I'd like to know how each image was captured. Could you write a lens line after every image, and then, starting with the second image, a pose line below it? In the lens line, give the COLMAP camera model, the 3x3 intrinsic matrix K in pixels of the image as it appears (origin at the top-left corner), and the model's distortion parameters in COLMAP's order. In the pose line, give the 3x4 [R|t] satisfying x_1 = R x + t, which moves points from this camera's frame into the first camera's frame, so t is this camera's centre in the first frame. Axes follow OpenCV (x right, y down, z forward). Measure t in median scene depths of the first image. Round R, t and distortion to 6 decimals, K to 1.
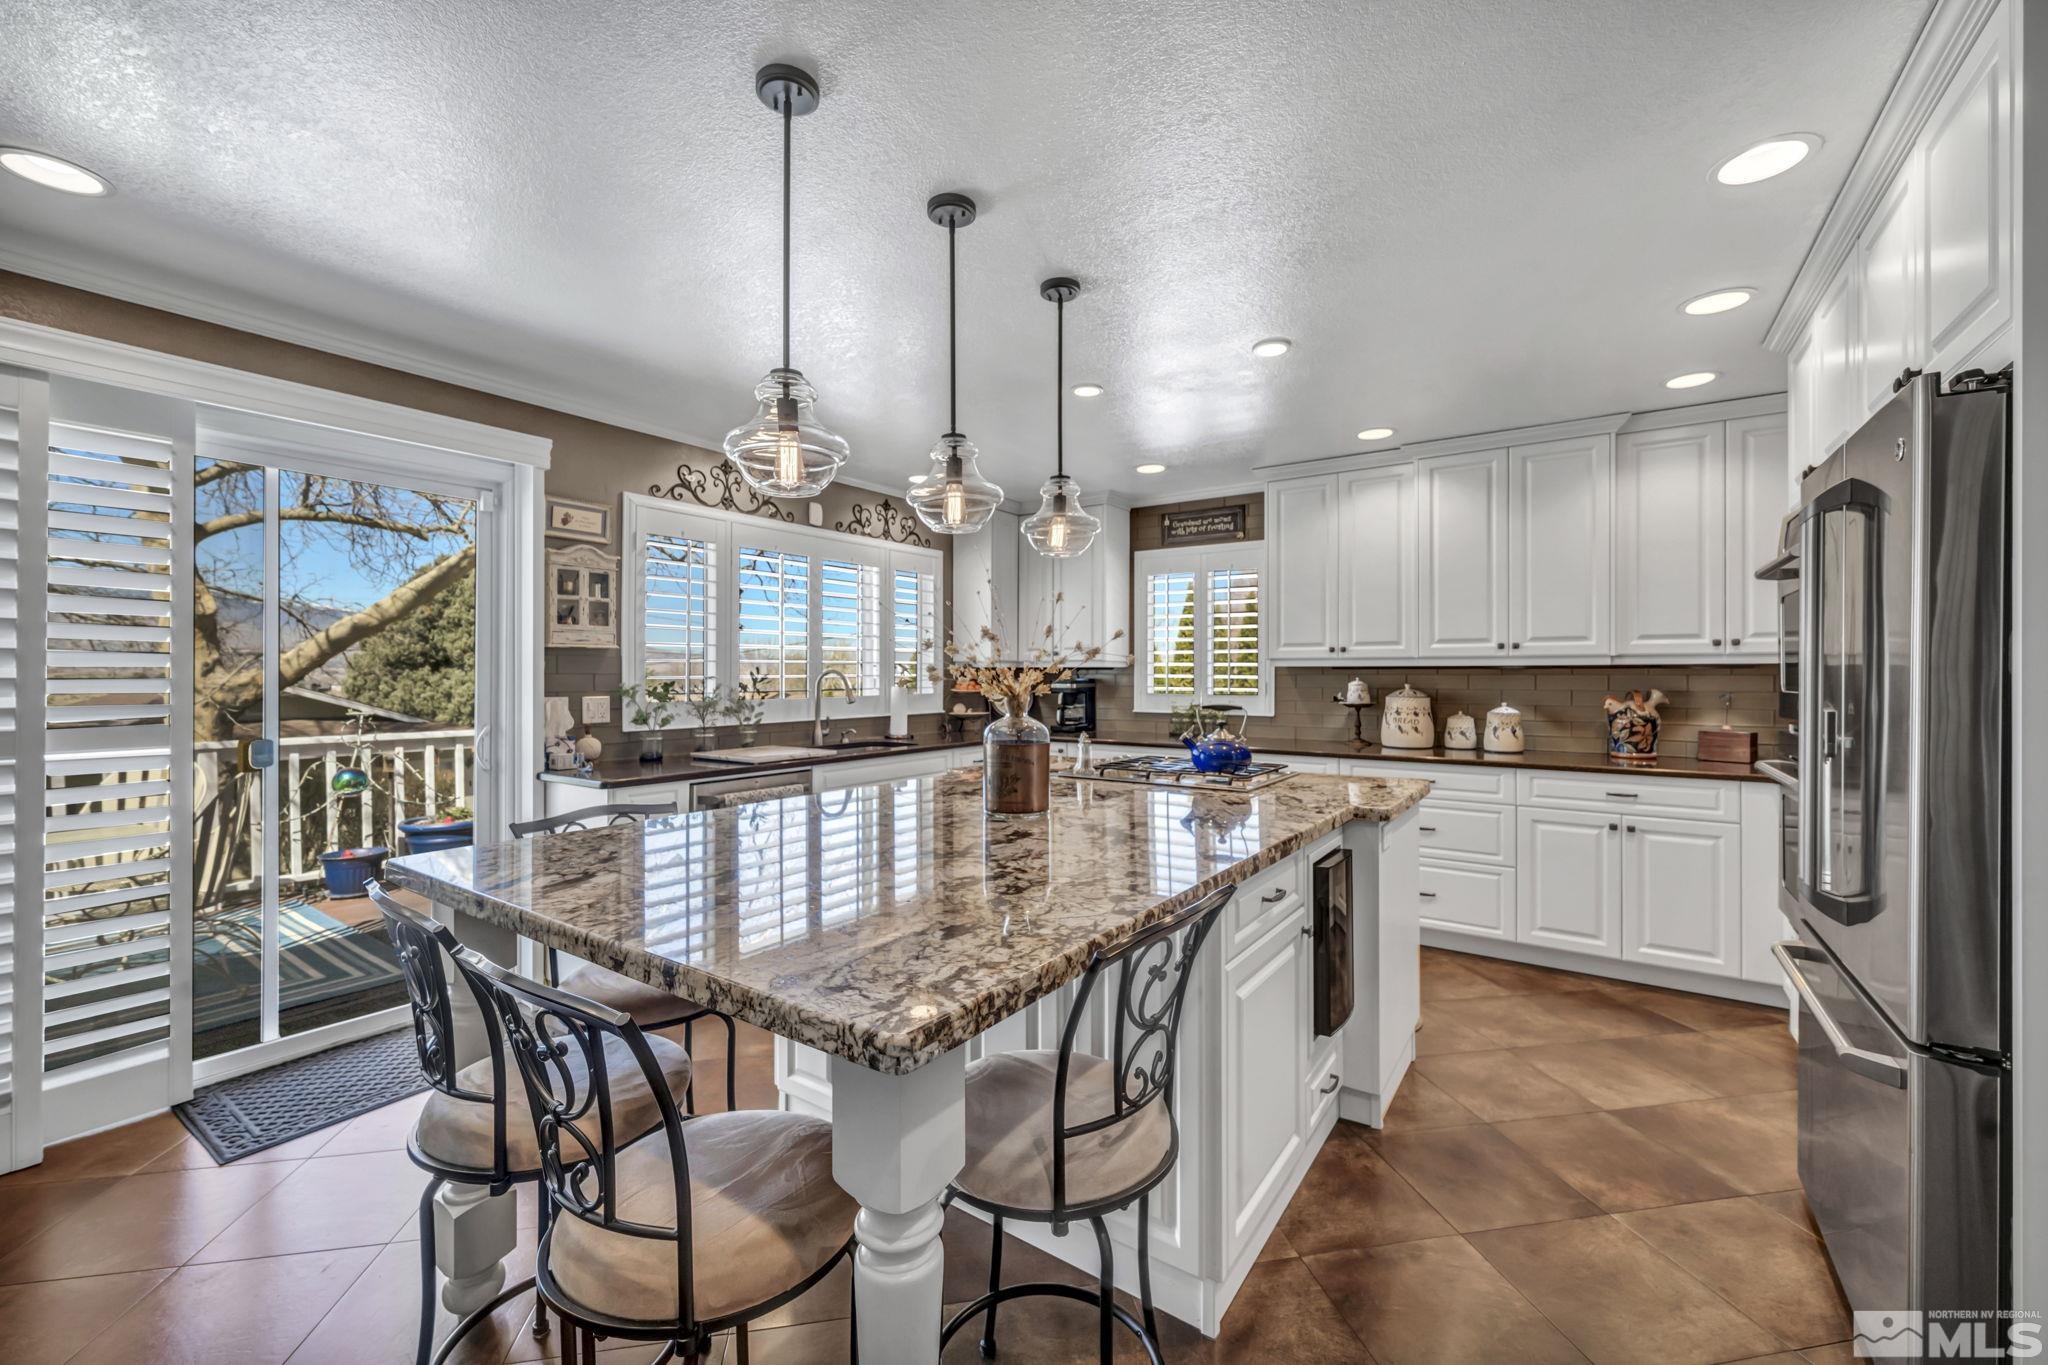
lens RADIAL K [[815.1, 0, 945.3], [0, 815.1, 681.5], [0, 0, 1]] dist [0.002136, 0.000190]
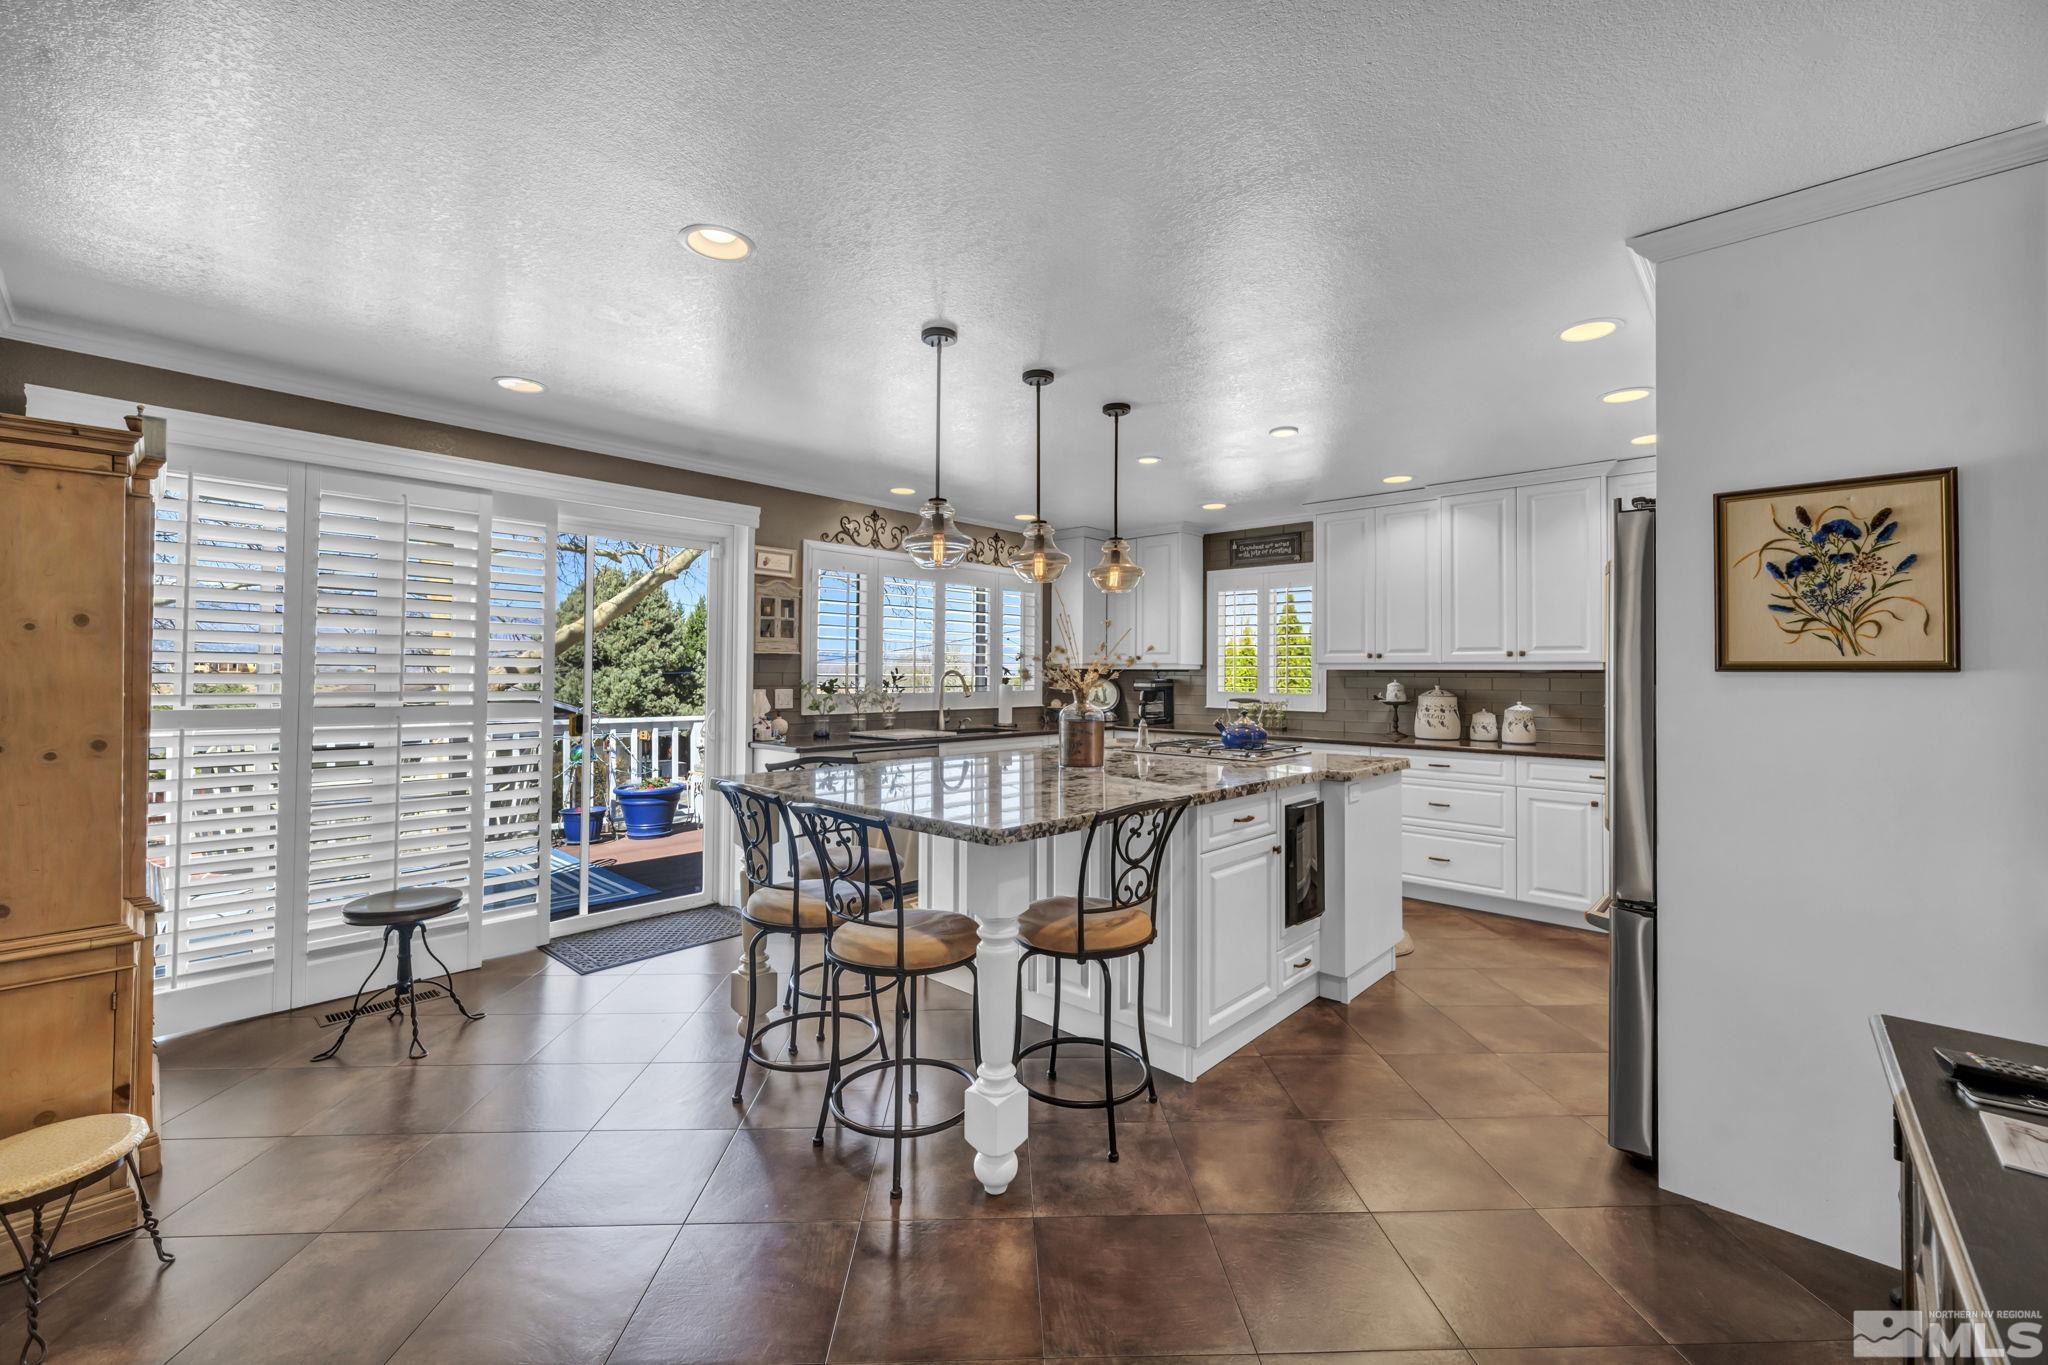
lens RADIAL K [[815.1, 0, 1020.0], [0, 815.1, 675.9], [0, 0, 1]] dist [0.002136, 0.000190]
pose [[0.999032, 0.006064, -0.043564, 0.026840], [-0.006381, 0.999954, -0.007141, 0.003081], [0.043519, 0.007412, 0.999025, -0.336650]]
